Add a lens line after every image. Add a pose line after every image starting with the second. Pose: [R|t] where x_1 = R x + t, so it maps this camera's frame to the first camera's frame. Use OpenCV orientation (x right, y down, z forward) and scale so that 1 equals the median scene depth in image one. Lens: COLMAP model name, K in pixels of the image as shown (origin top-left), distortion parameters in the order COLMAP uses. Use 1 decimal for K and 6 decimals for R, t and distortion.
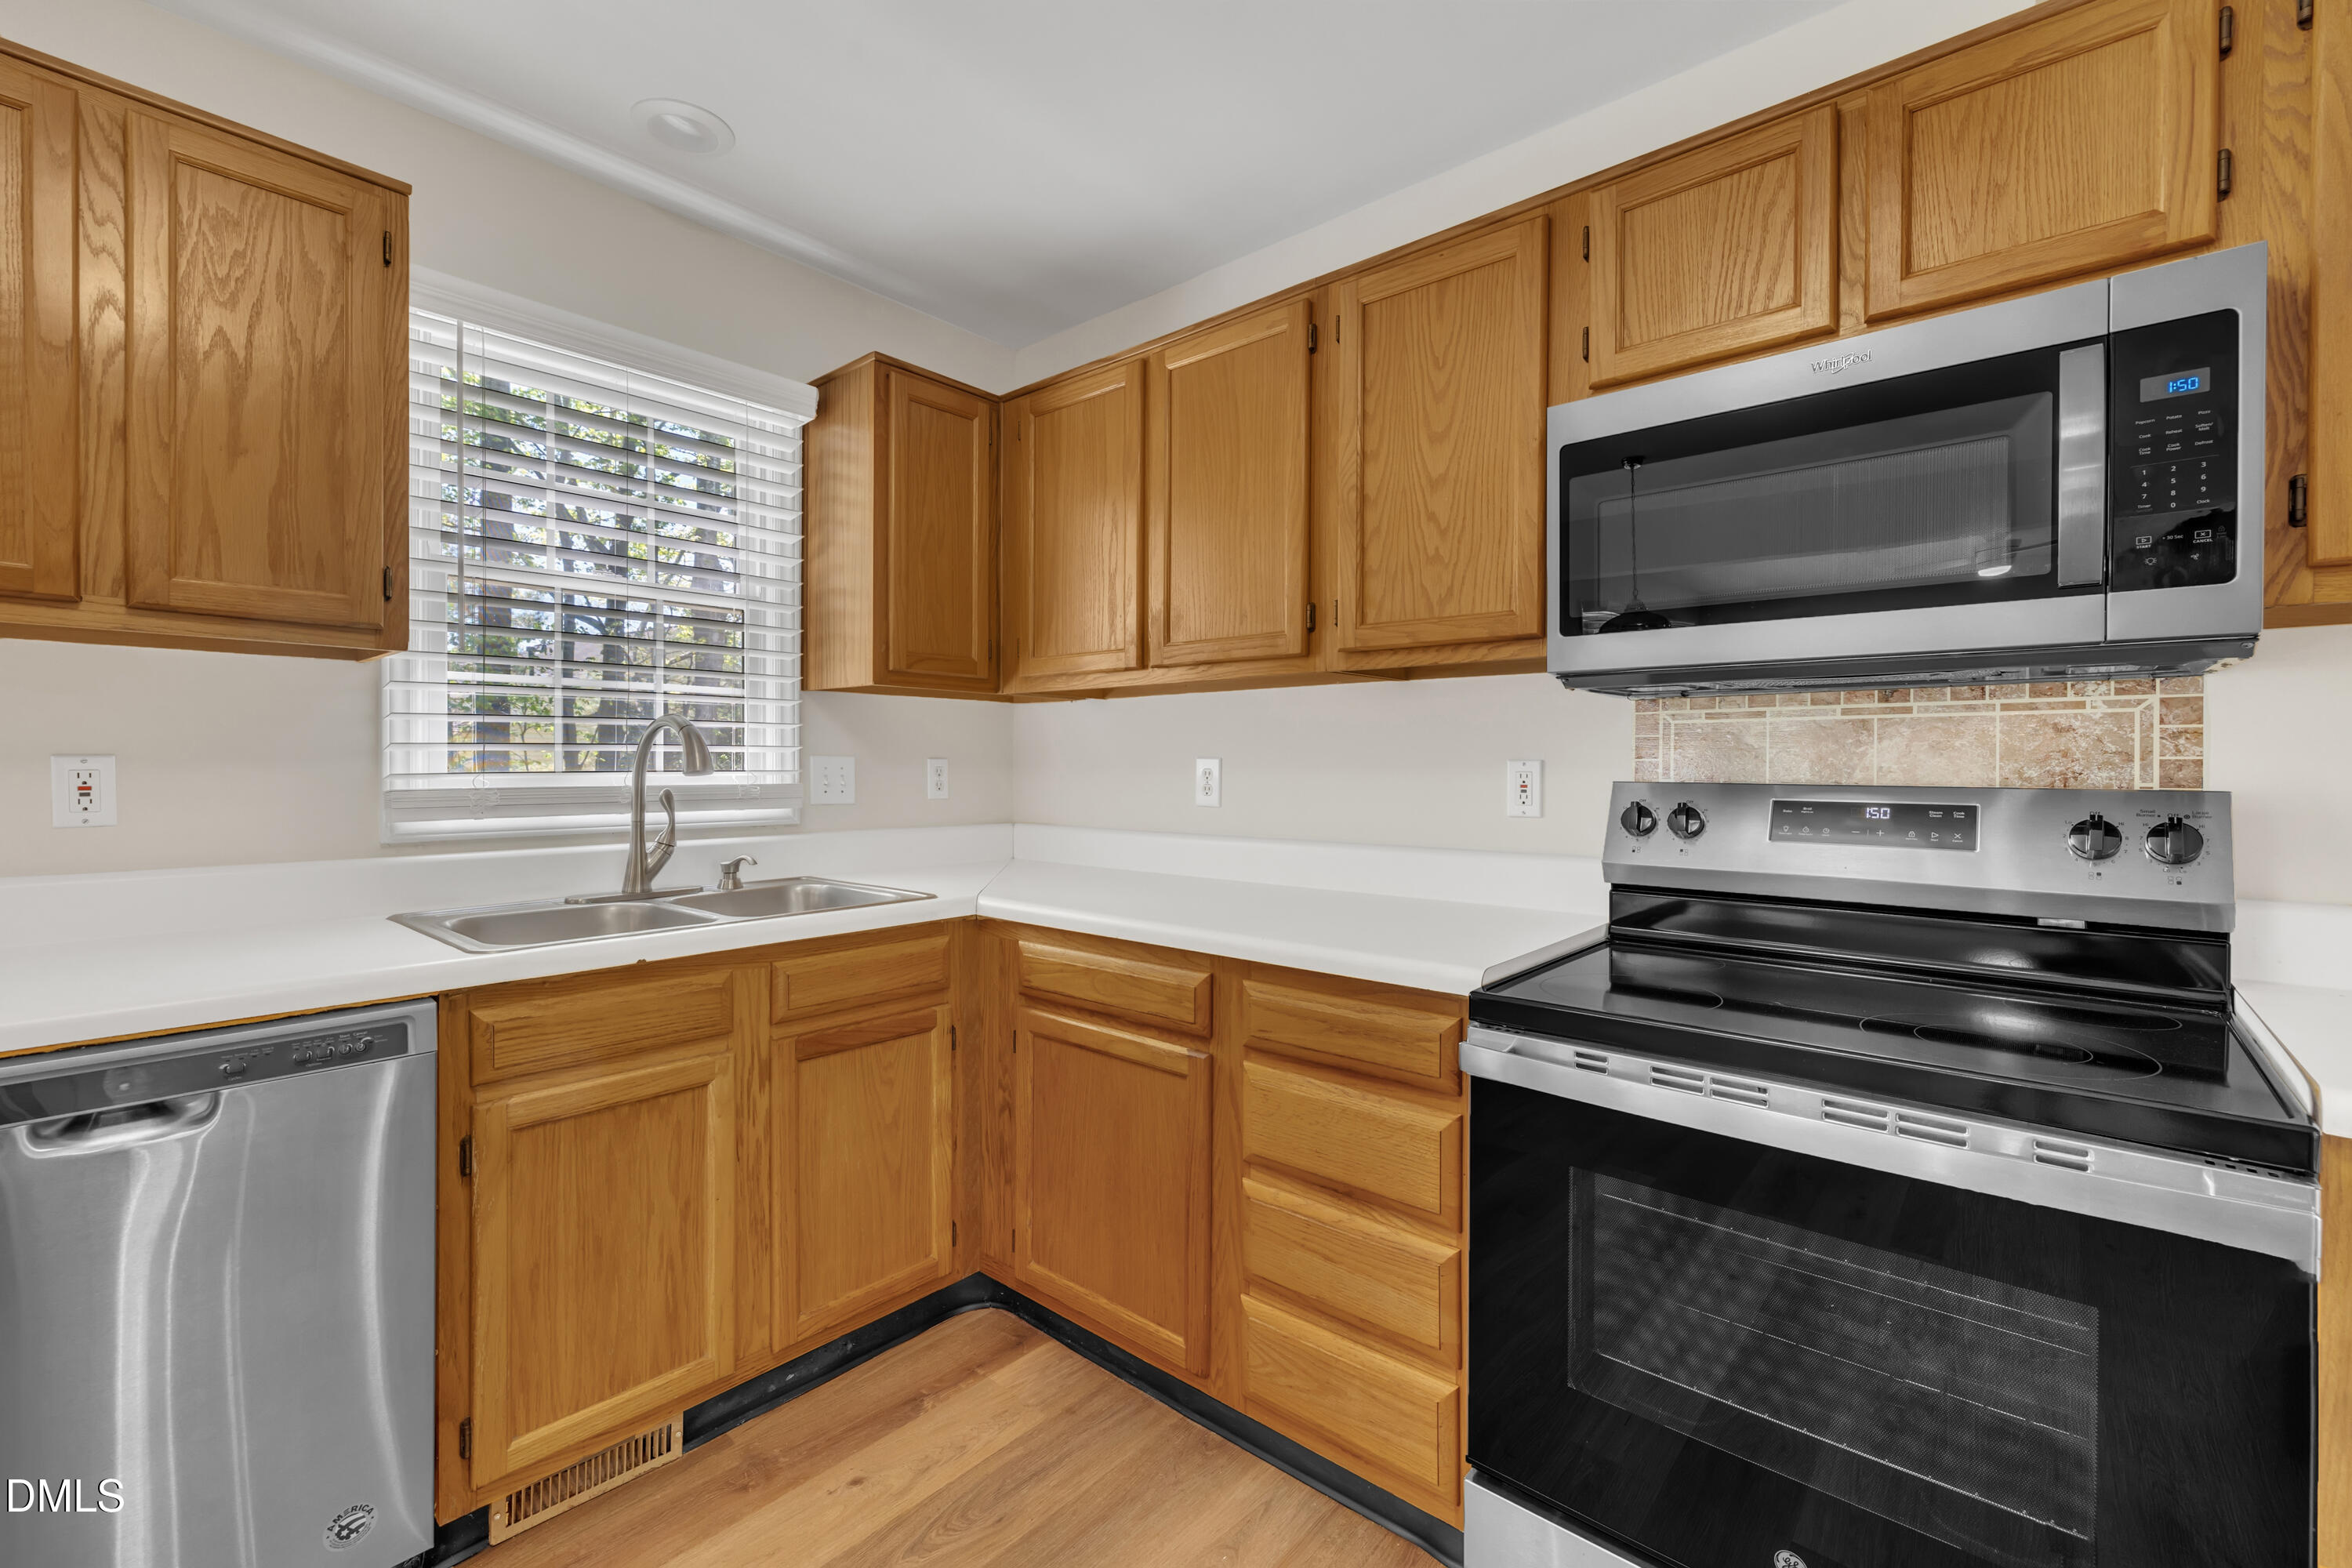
lens RADIAL K [[996.0, 0, 1182.5], [0, 996.0, 770.7], [0, 0, 1]] dist [-0.000565, 0.000092]
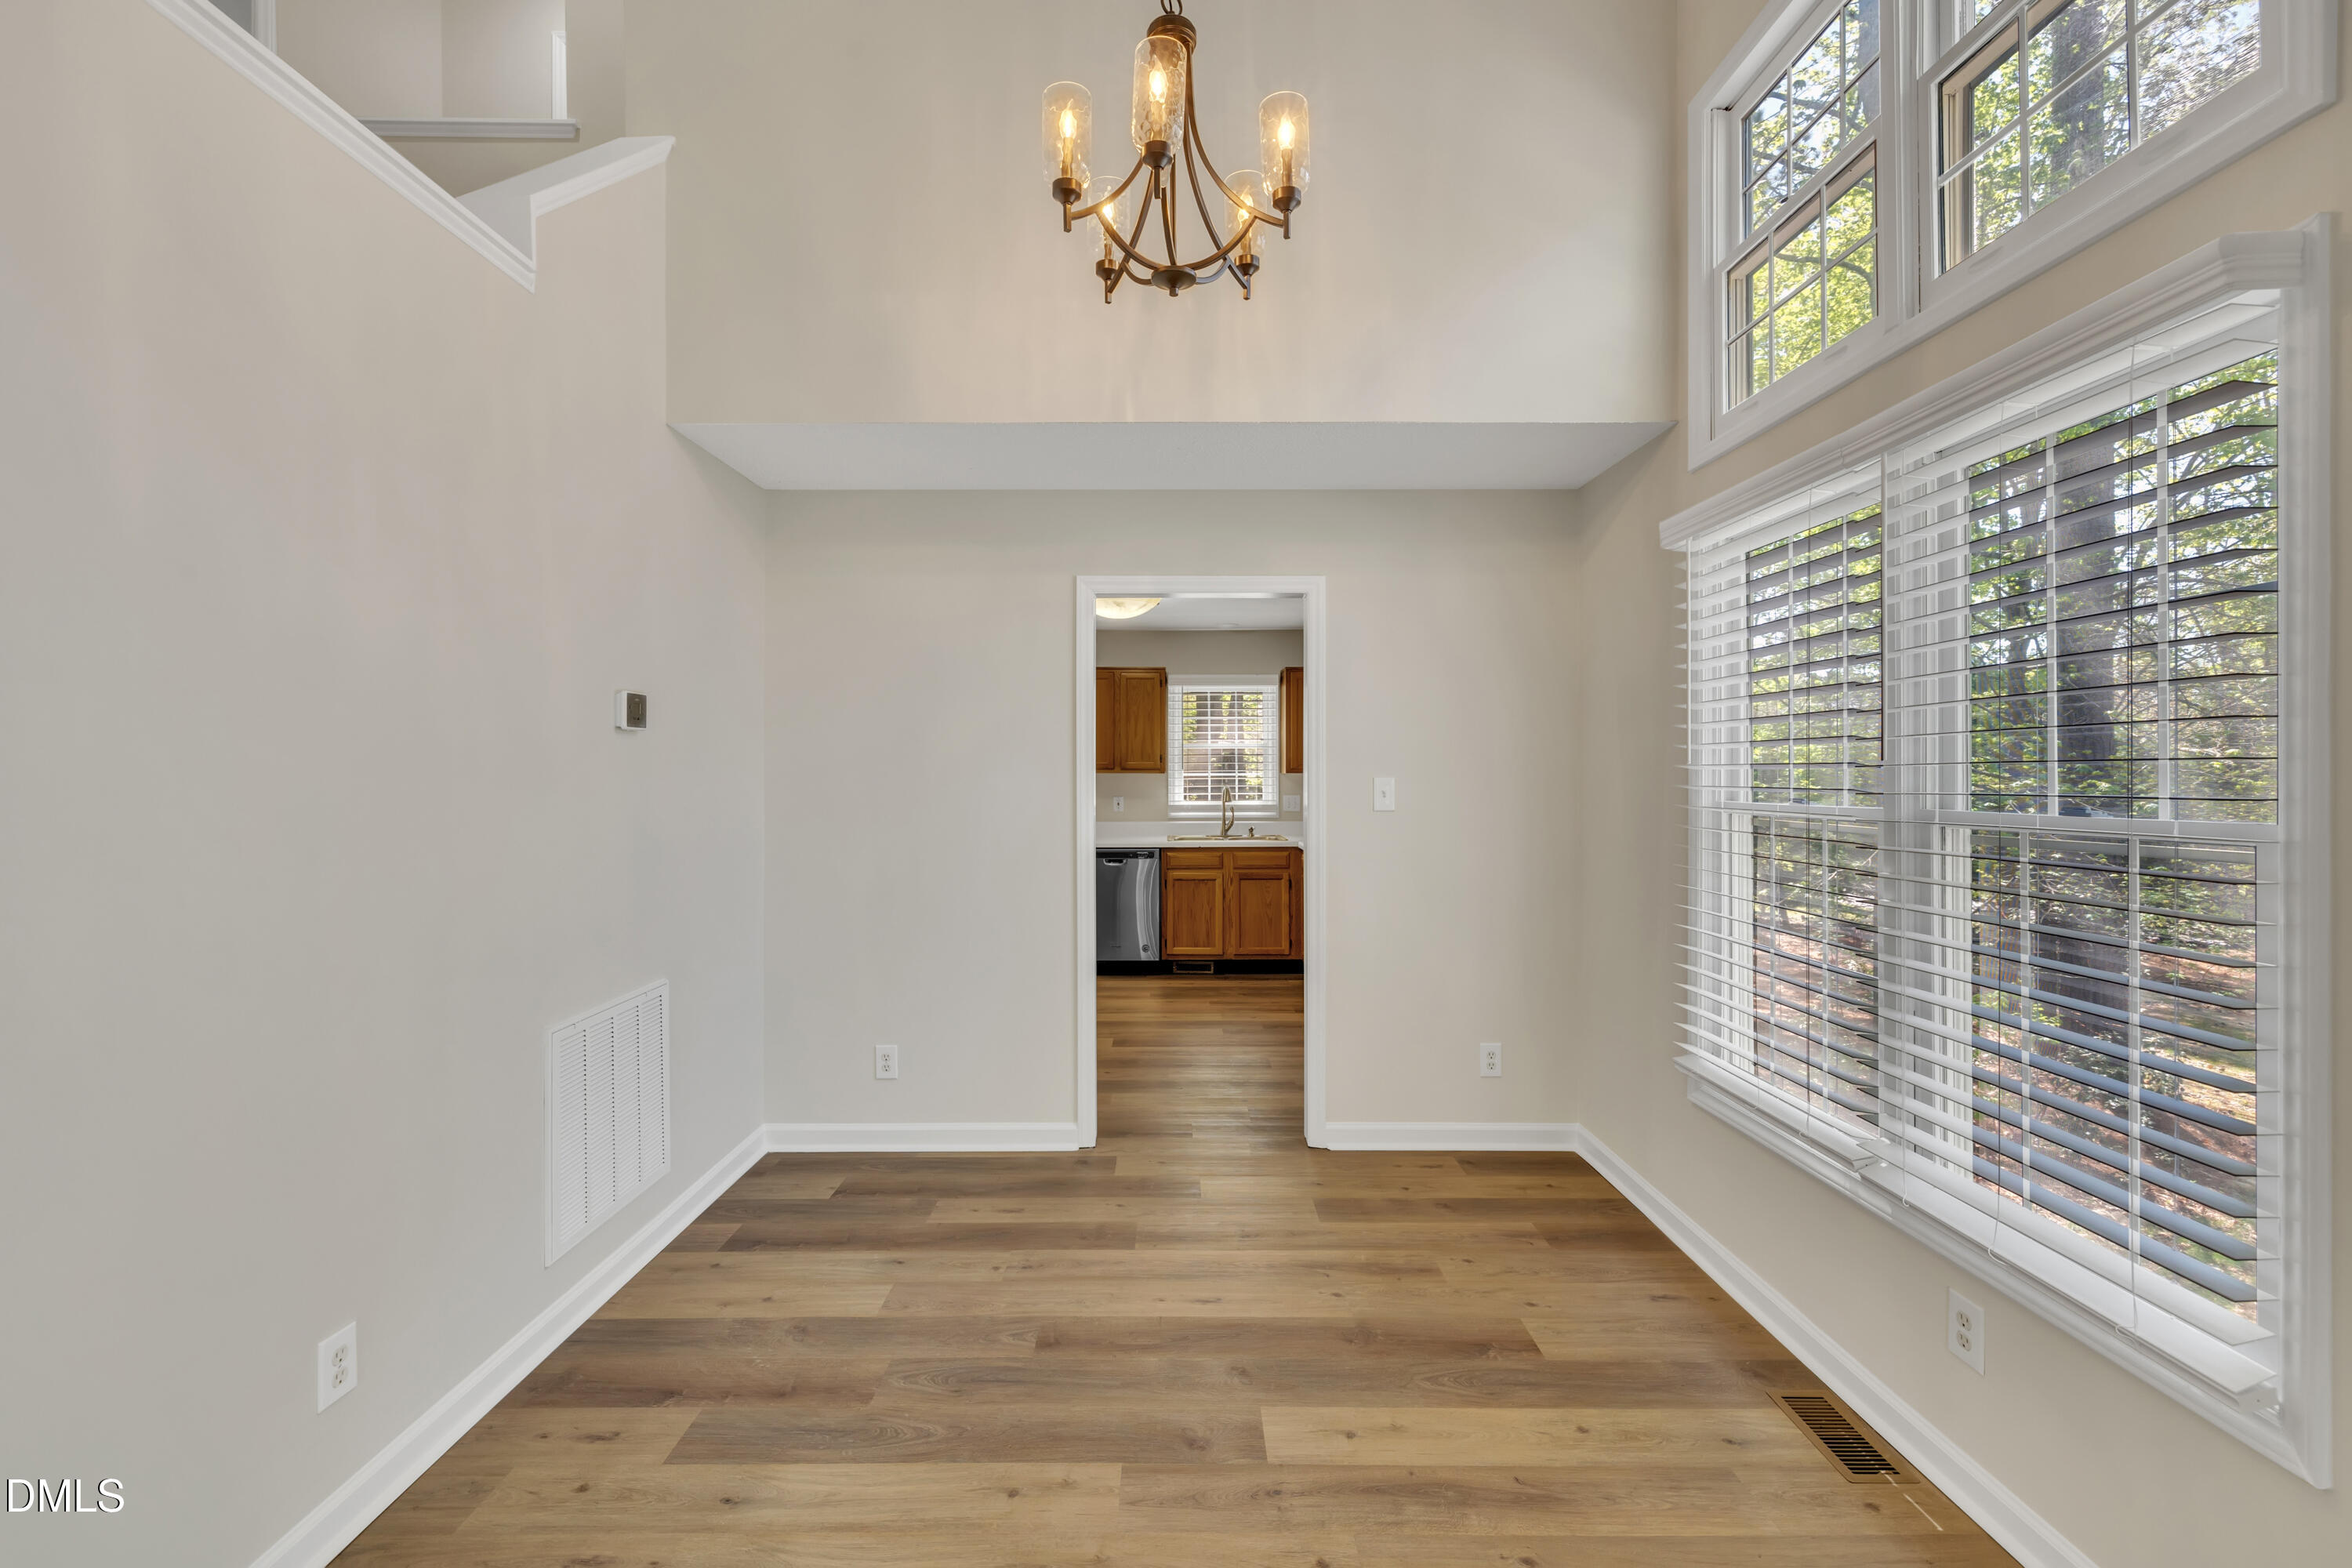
lens RADIAL K [[996.0, 0, 1171.8], [0, 996.0, 774.1], [0, 0, 1]] dist [-0.000565, 0.000092]
pose [[0.647064, -0.000558, -0.762436, 2.436924], [0.004011, 0.999988, 0.002672, -0.123779], [0.762425, -0.004787, 0.647058, -1.709402]]
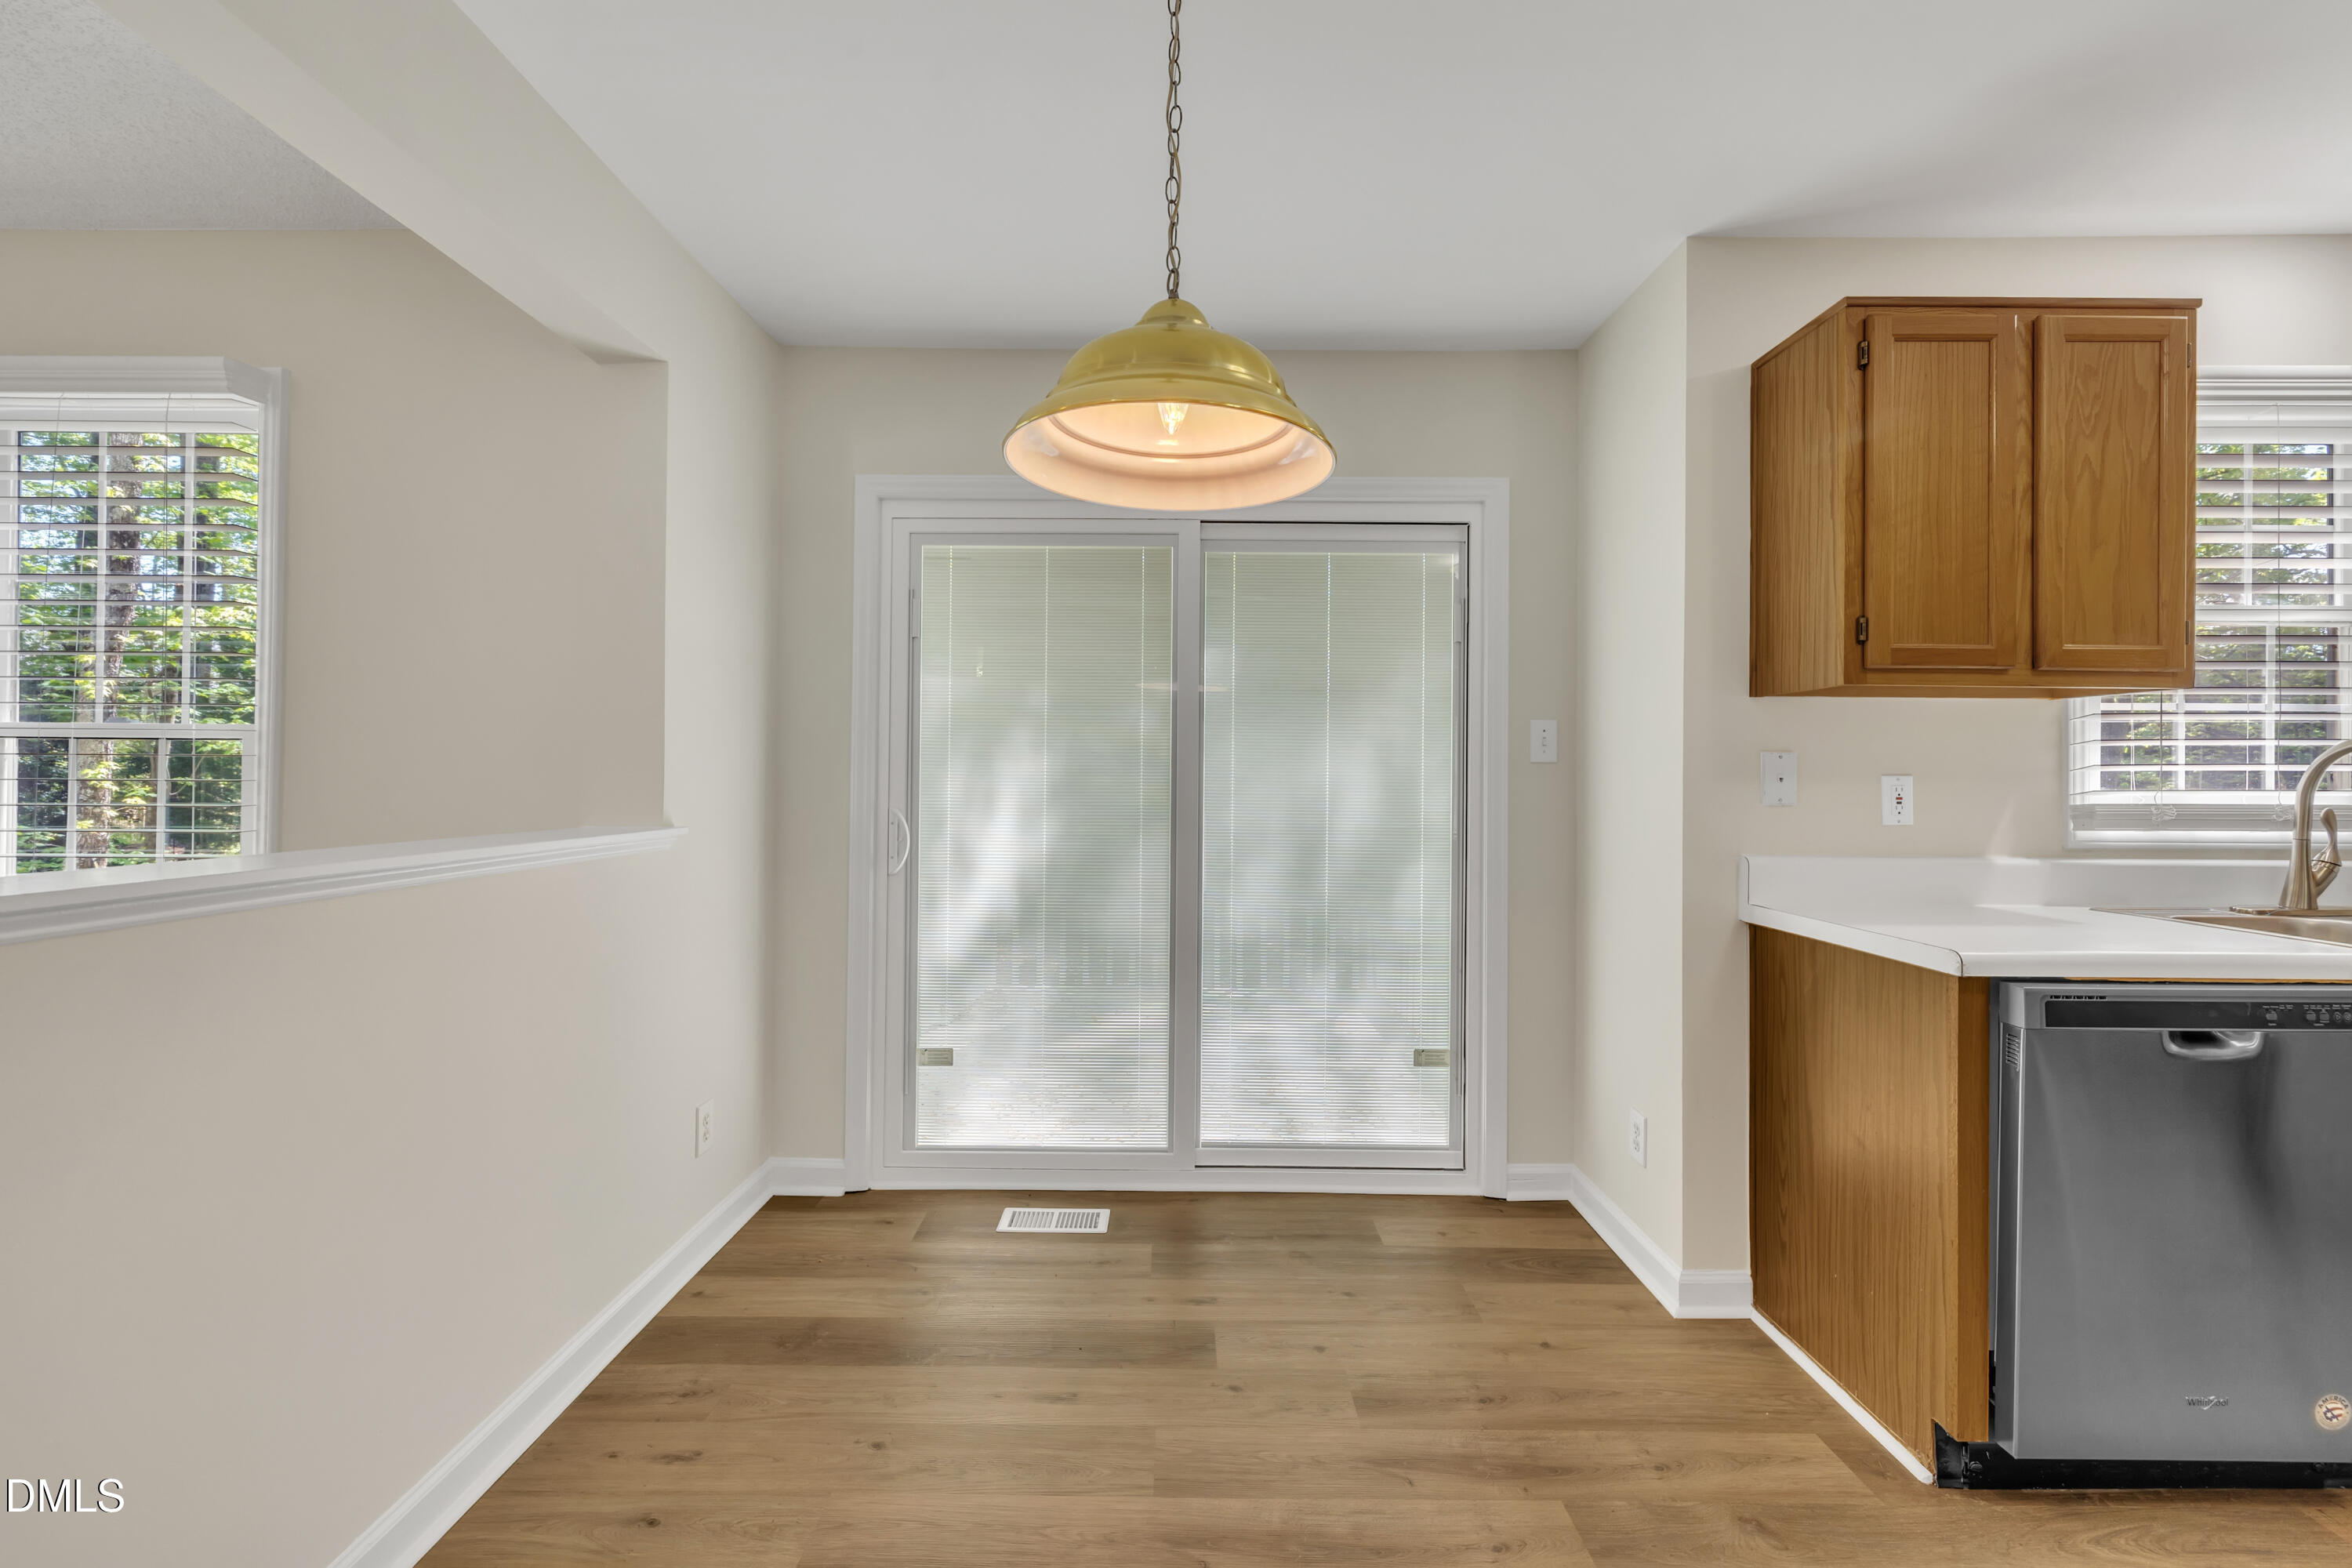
lens RADIAL K [[996.0, 0, 1162.4], [0, 996.0, 768.0], [0, 0, 1]] dist [-0.000565, 0.000092]
pose [[0.652774, -0.002162, -0.757550, -0.650984], [-0.009244, 0.999899, -0.010818, -0.000705], [0.757496, 0.014065, 0.652688, -0.676462]]
